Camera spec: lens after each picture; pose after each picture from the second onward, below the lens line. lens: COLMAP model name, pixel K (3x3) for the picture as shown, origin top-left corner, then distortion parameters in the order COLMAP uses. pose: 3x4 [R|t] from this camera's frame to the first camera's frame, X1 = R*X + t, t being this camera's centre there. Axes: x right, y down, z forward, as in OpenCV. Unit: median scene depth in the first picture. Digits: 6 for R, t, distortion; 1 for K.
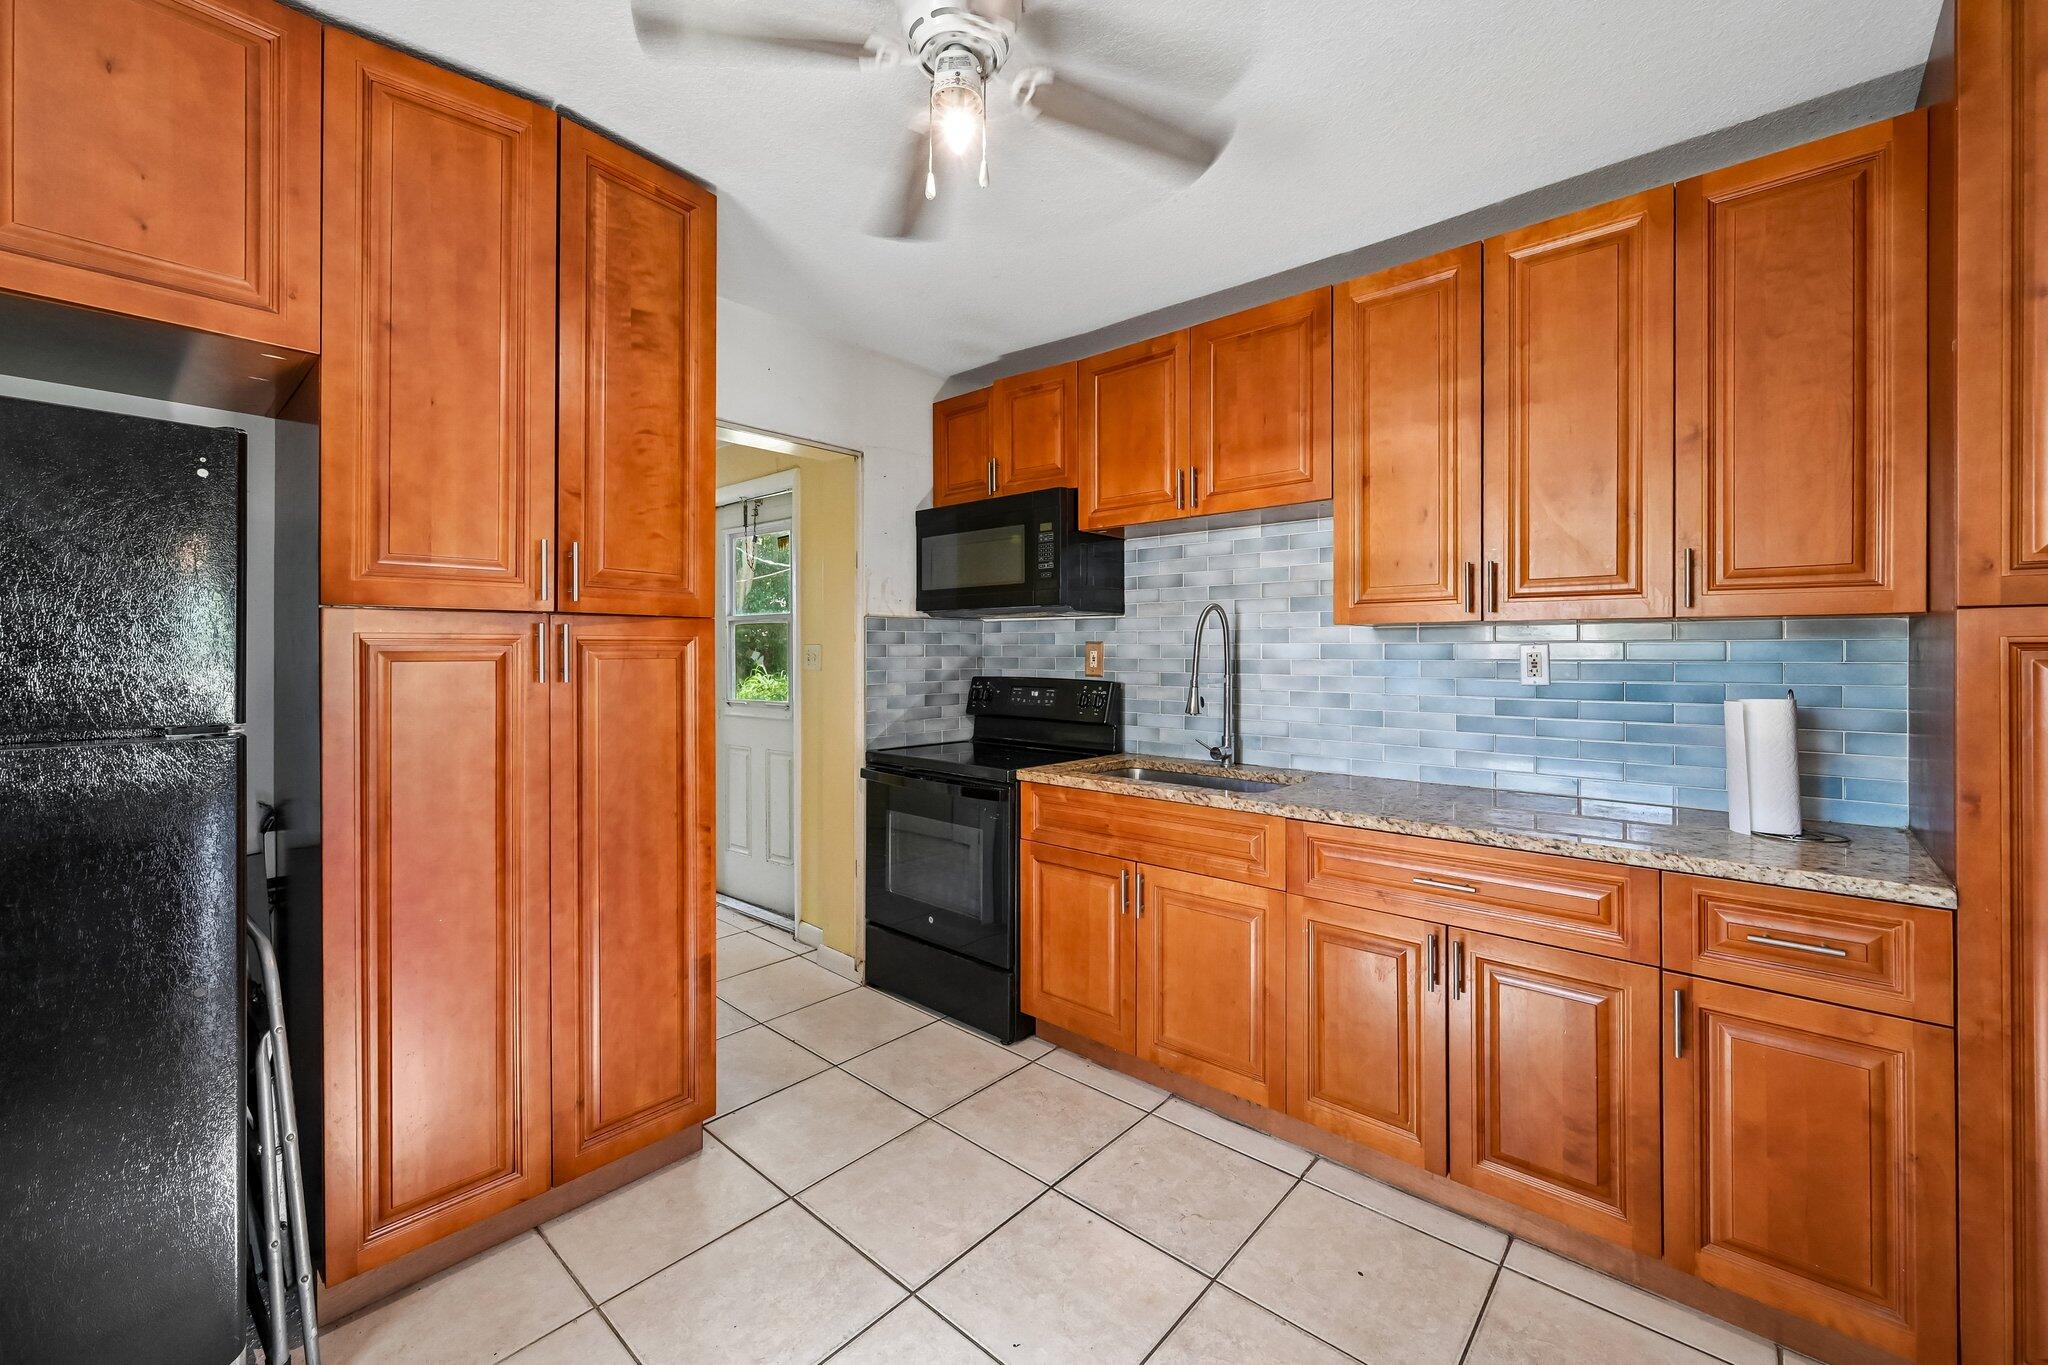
lens RADIAL K [[814.9, 0, 1005.7], [0, 814.9, 648.0], [0, 0, 1]] dist [-0.003797, -0.000493]
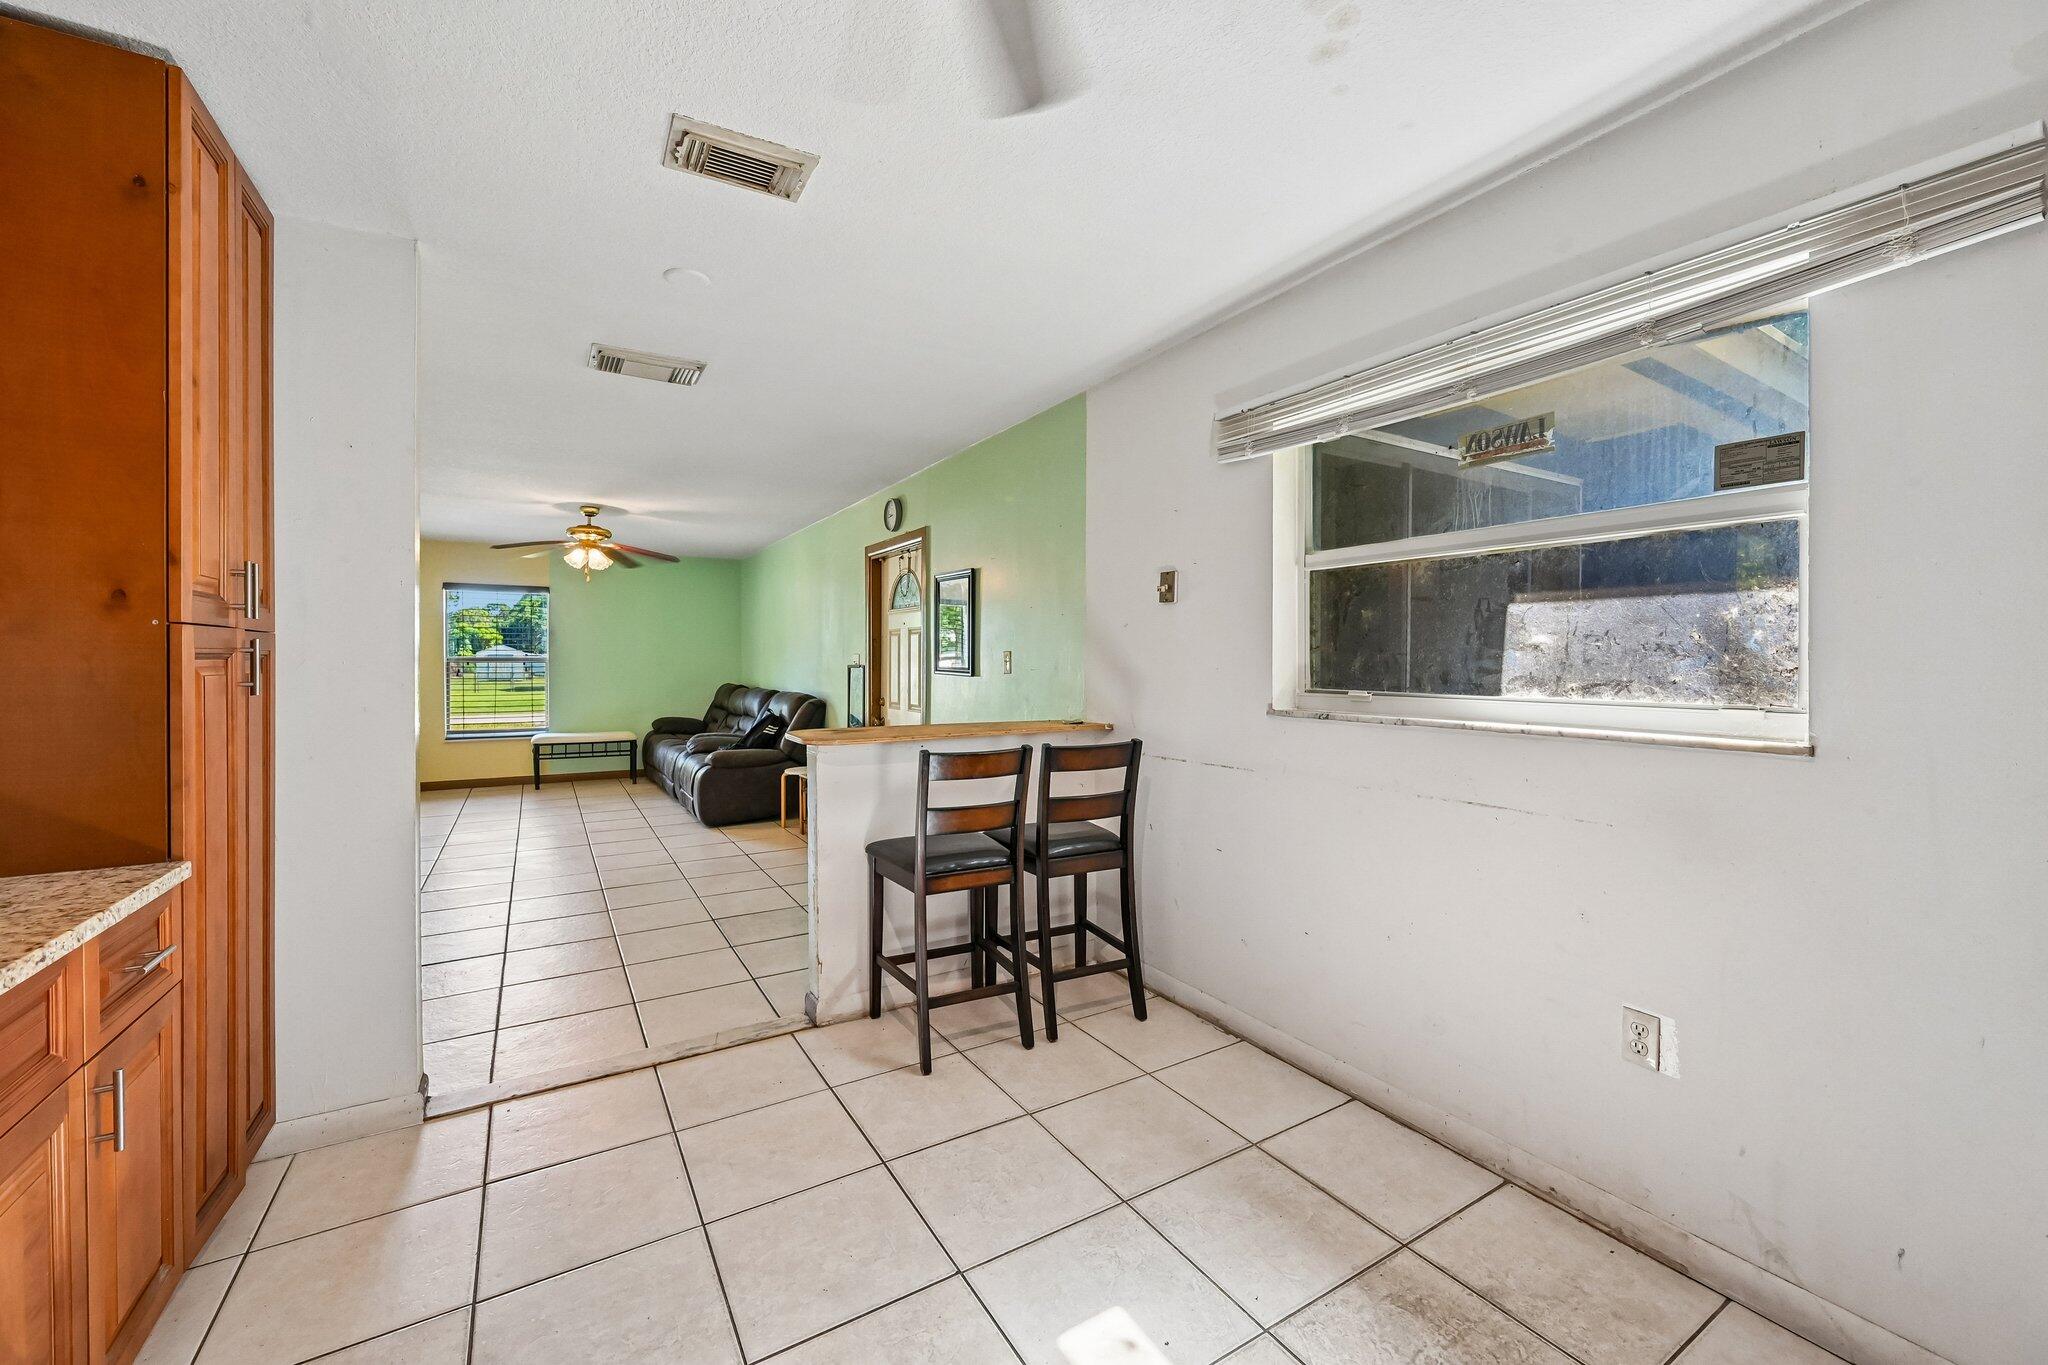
lens RADIAL K [[814.9, 0, 1039.1], [0, 814.9, 667.2], [0, 0, 1]] dist [-0.003797, -0.000493]
pose [[-0.957159, -0.001268, 0.289559, -0.178733], [-0.000152, 0.999992, 0.003876, 0.005094], [-0.289562, 0.003666, -0.957152, 0.917871]]
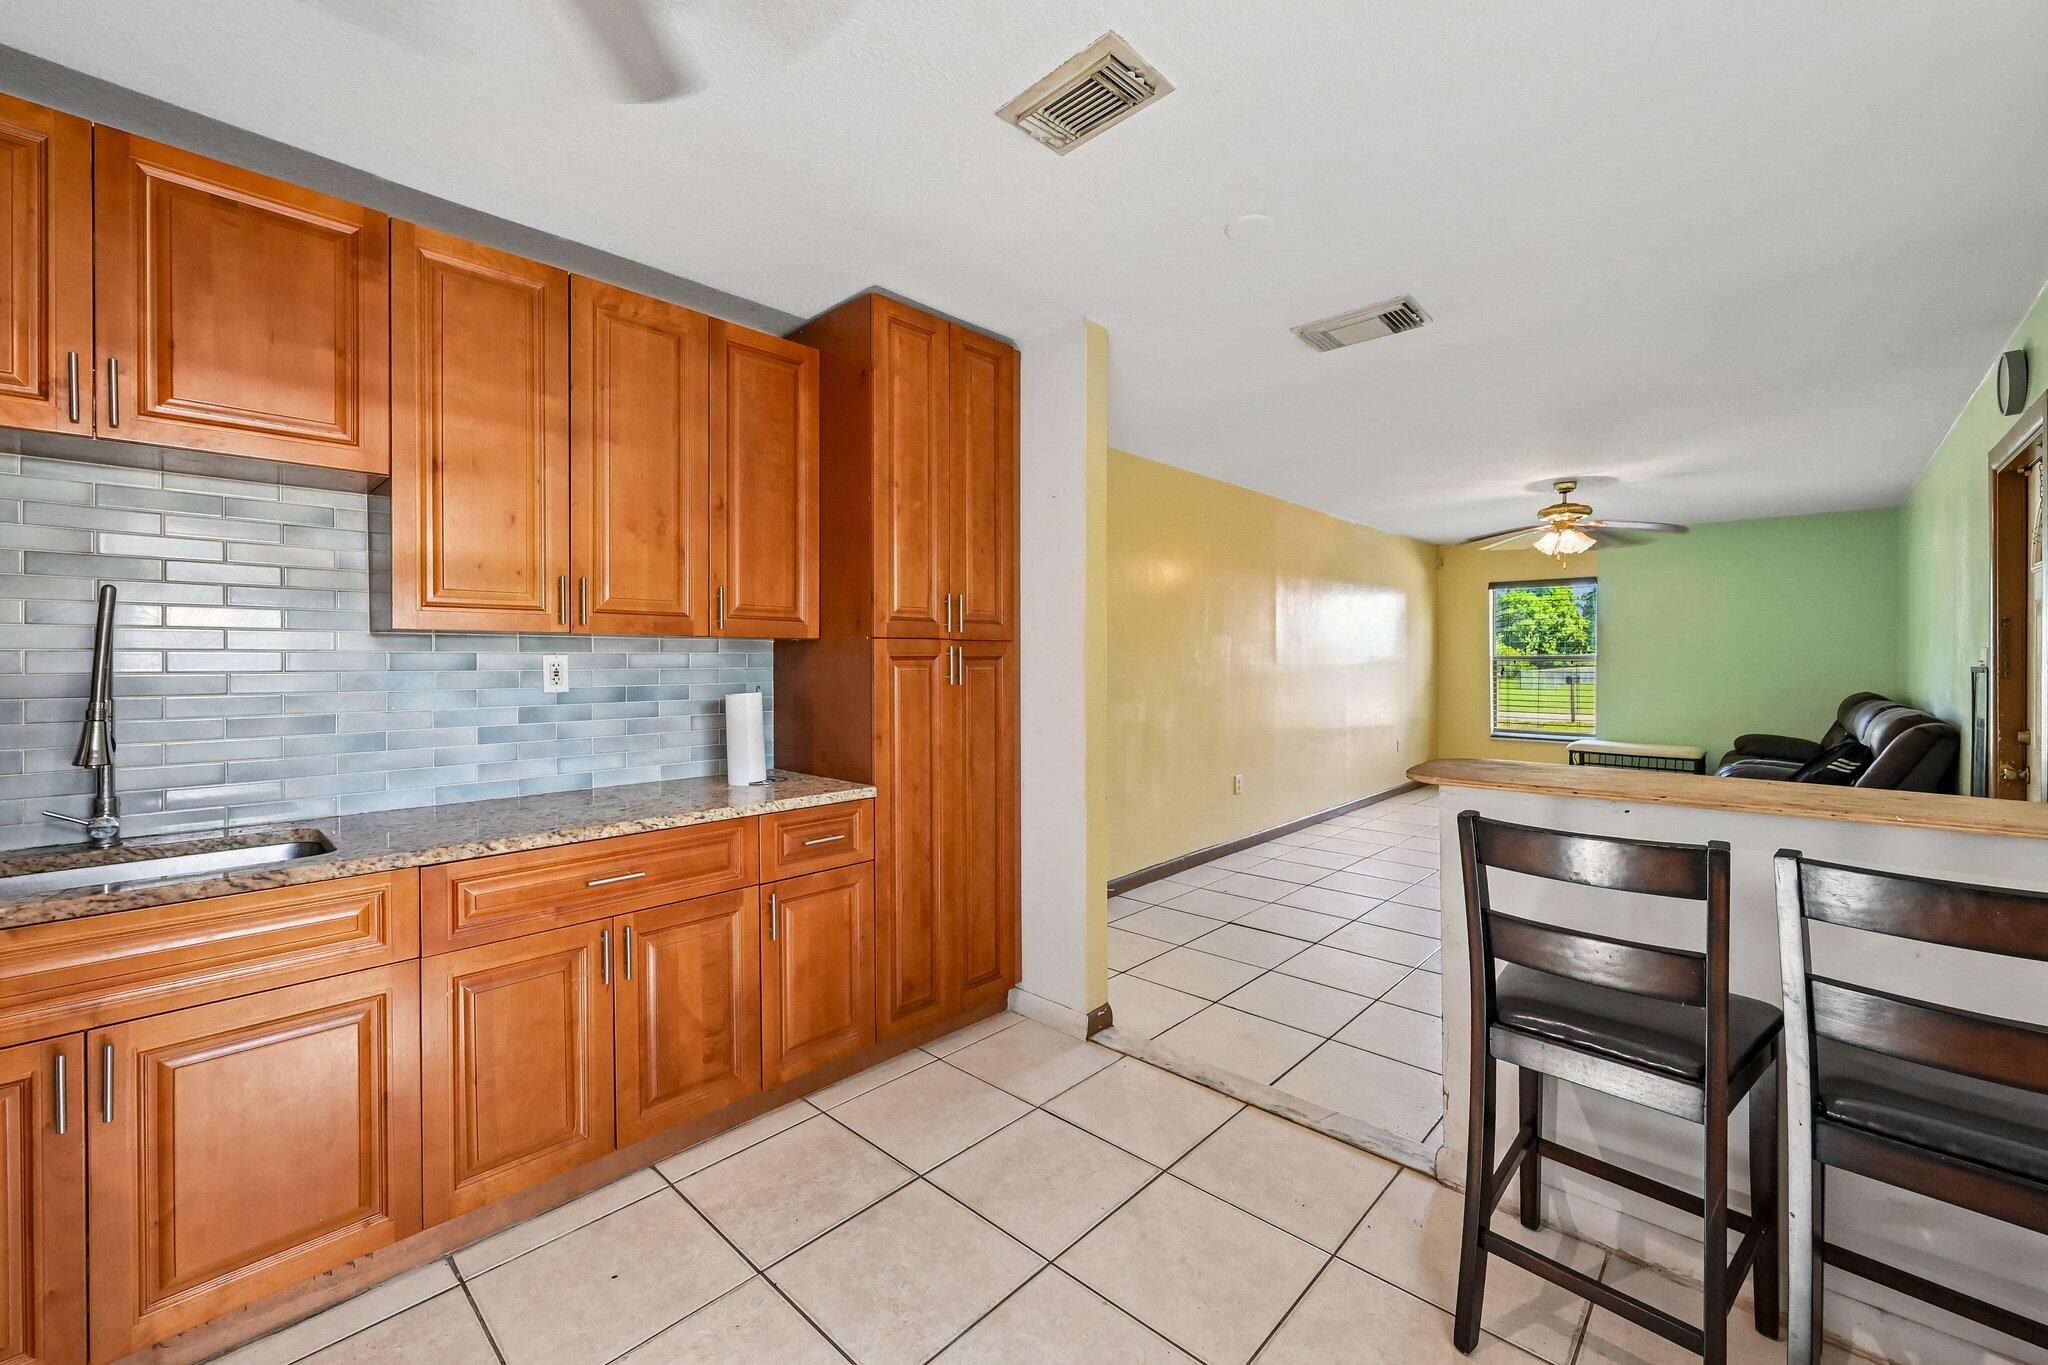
lens RADIAL K [[814.9, 0, 1013.6], [0, 814.9, 663.7], [0, 0, 1]] dist [-0.003797, -0.000493]
pose [[0.041573, -0.005410, 0.999121, -0.364842], [-0.003134, 0.999980, 0.005545, -0.000432], [-0.999131, -0.003362, 0.041555, 0.309149]]
